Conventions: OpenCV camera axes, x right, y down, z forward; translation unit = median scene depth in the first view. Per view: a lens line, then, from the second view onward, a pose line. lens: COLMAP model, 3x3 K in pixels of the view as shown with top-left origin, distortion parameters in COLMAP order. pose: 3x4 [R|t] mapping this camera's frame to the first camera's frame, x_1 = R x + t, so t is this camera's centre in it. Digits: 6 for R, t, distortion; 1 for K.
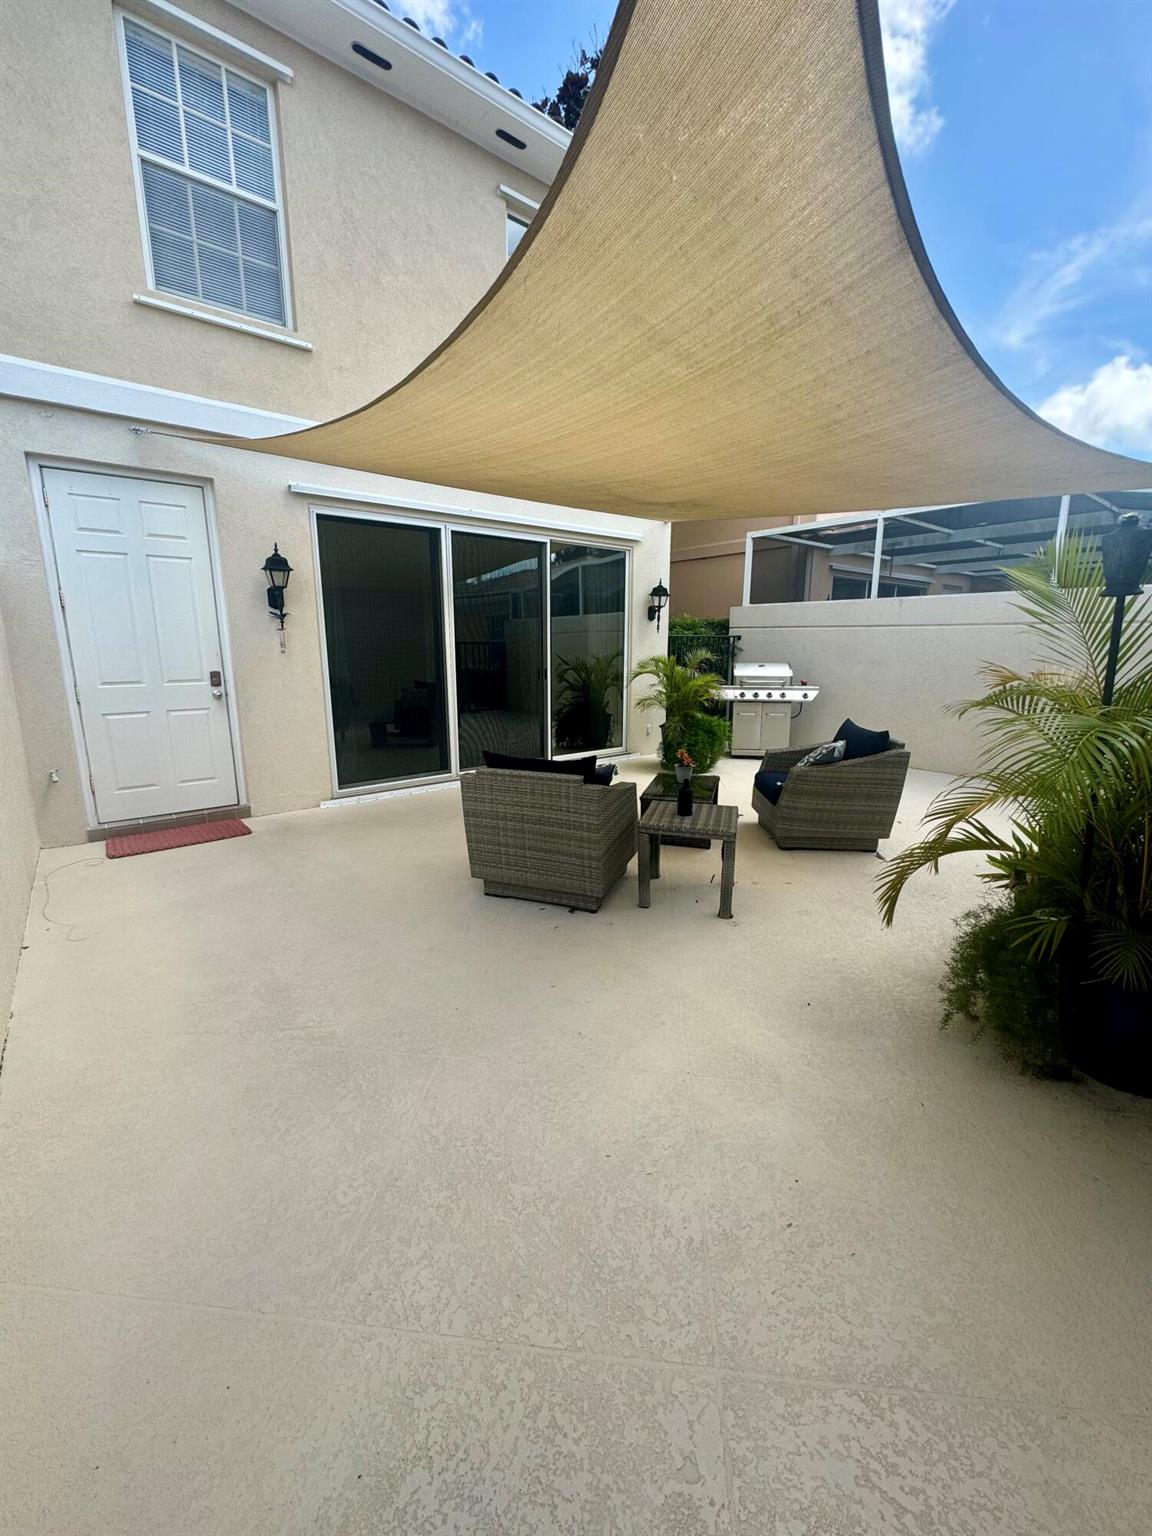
lens RADIAL K [[614.1, 0, 577.5], [0, 614.1, 765.2], [0, 0, 1]] dist [0.000050, -0.000036]
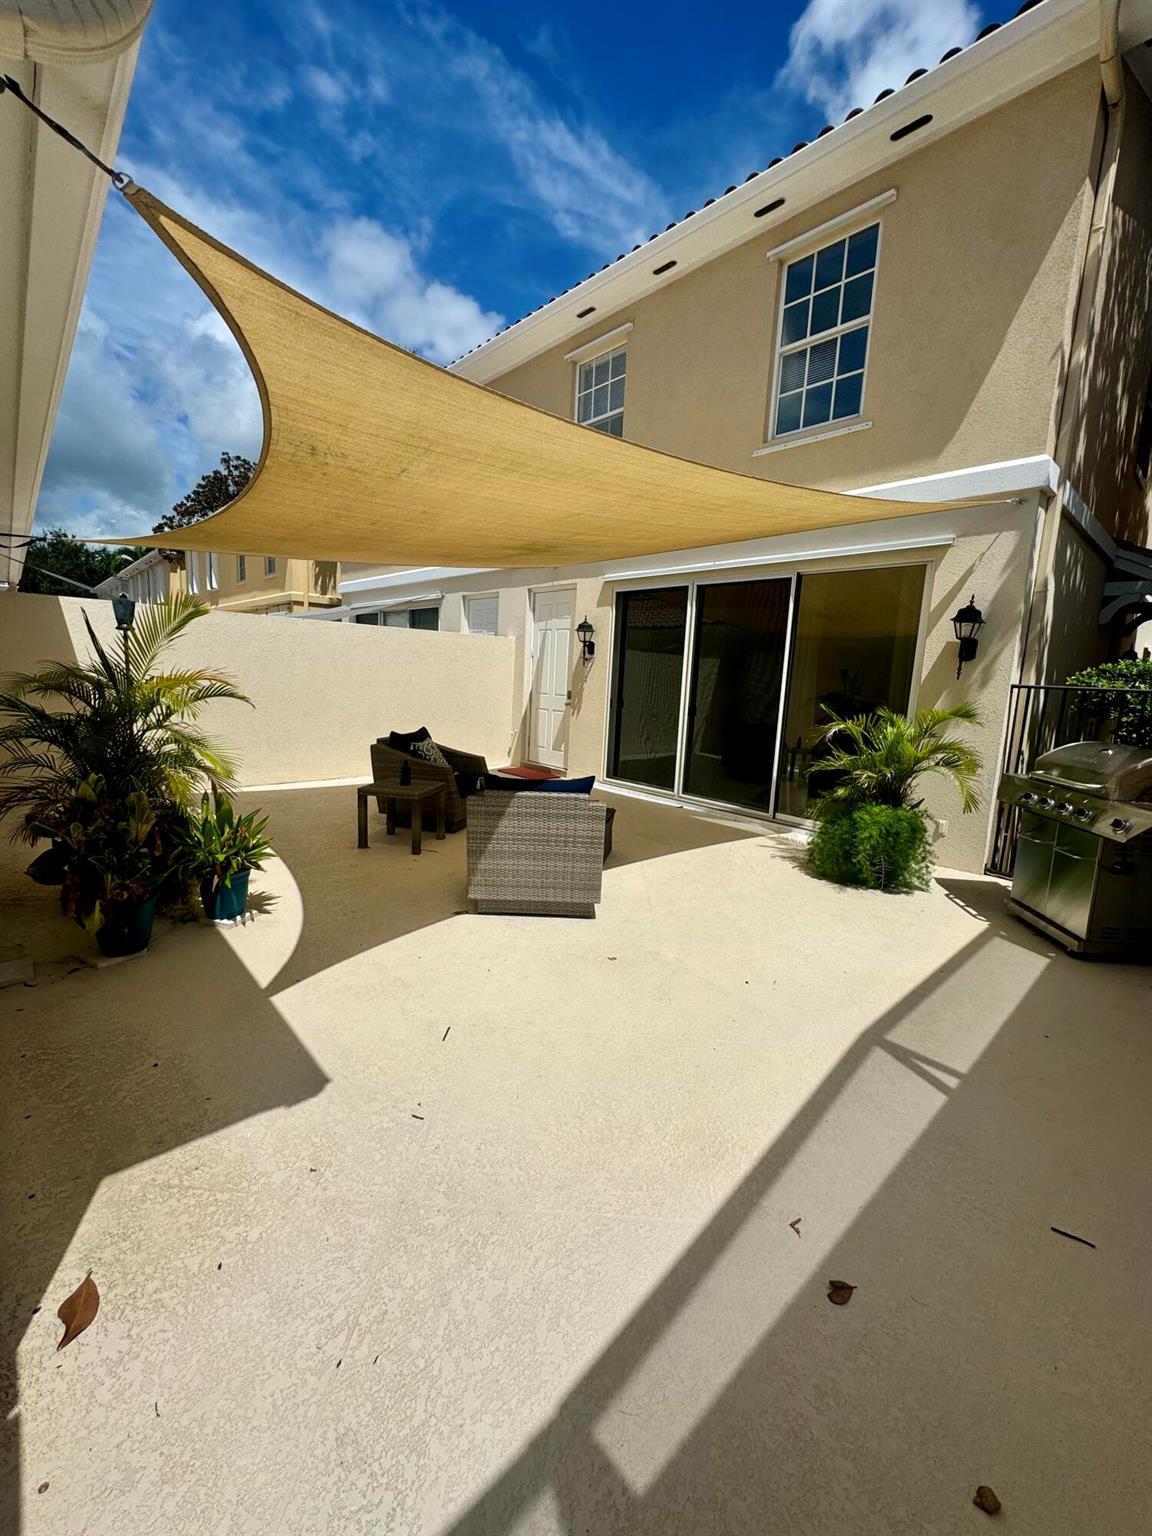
lens RADIAL K [[614.1, 0, 577.5], [0, 614.1, 765.7], [0, 0, 1]] dist [0.000050, -0.000036]
pose [[0.070702, 0.146614, -0.986664, 1.165953], [-0.243934, 0.961648, 0.125417, -0.172406], [0.967211, 0.231813, 0.103754, 0.887735]]
